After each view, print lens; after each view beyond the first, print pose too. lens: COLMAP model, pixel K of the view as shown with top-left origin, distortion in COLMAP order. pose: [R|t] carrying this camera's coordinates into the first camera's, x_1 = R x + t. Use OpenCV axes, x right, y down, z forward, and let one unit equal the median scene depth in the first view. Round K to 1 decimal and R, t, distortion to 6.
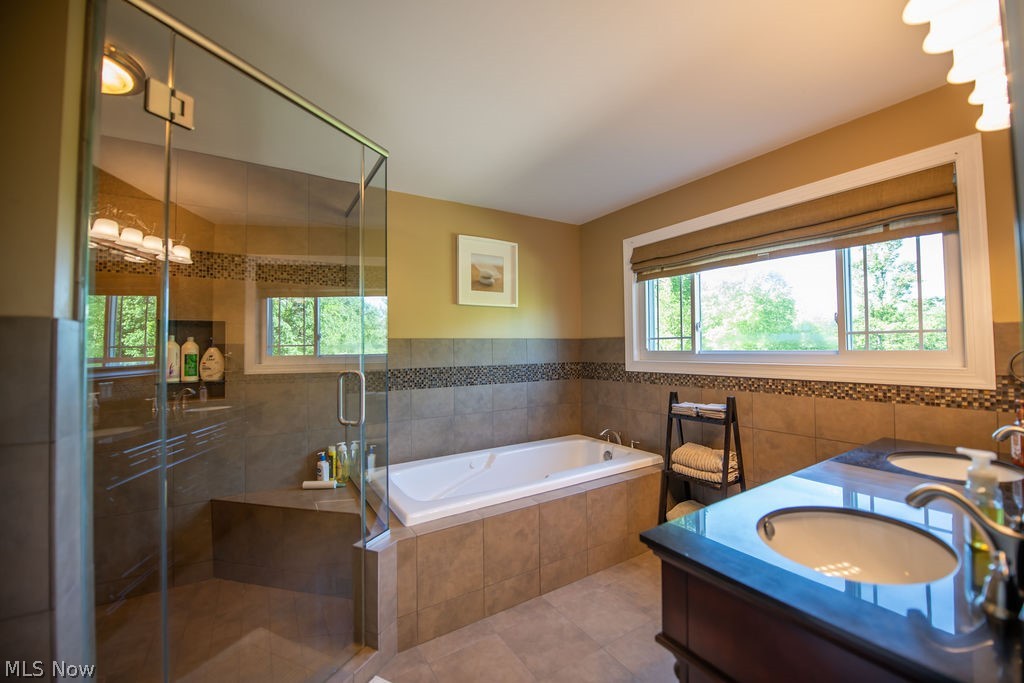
lens RADIAL K [[407.7, 0, 513.1], [0, 407.7, 340.3], [0, 0, 1]] dist [-0.017248, -0.002206]
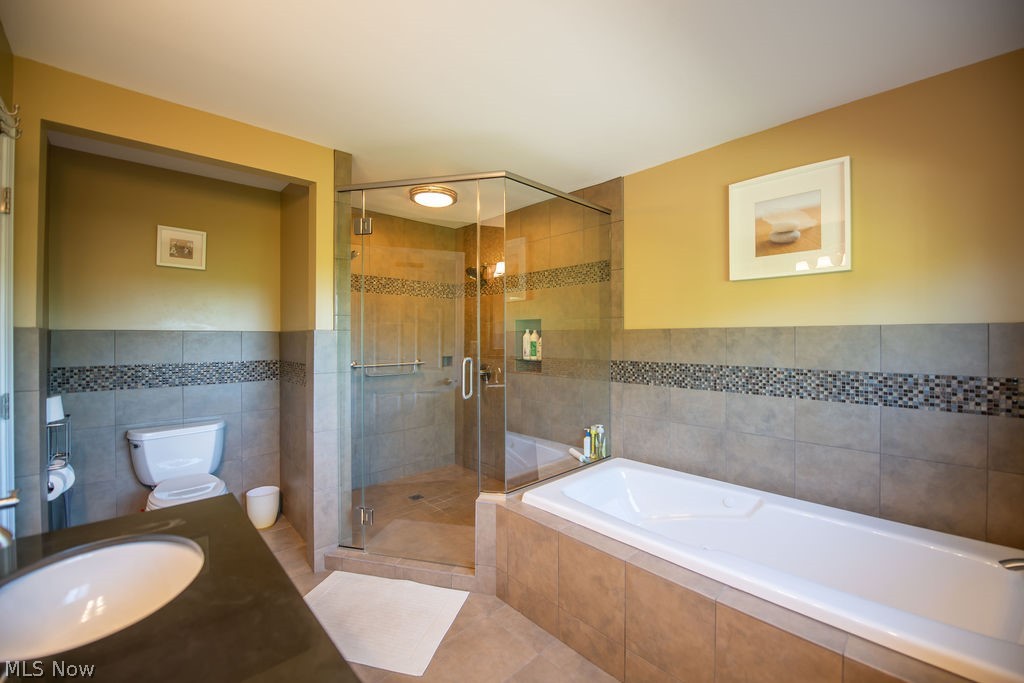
lens RADIAL K [[407.7, 0, 514.2], [0, 407.7, 337.9], [0, 0, 1]] dist [-0.017248, -0.002206]
pose [[0.192979, 0.017000, -0.981056, 0.523185], [0.021963, 0.999525, 0.021640, -0.010674], [0.980957, -0.025723, 0.192514, 0.489654]]
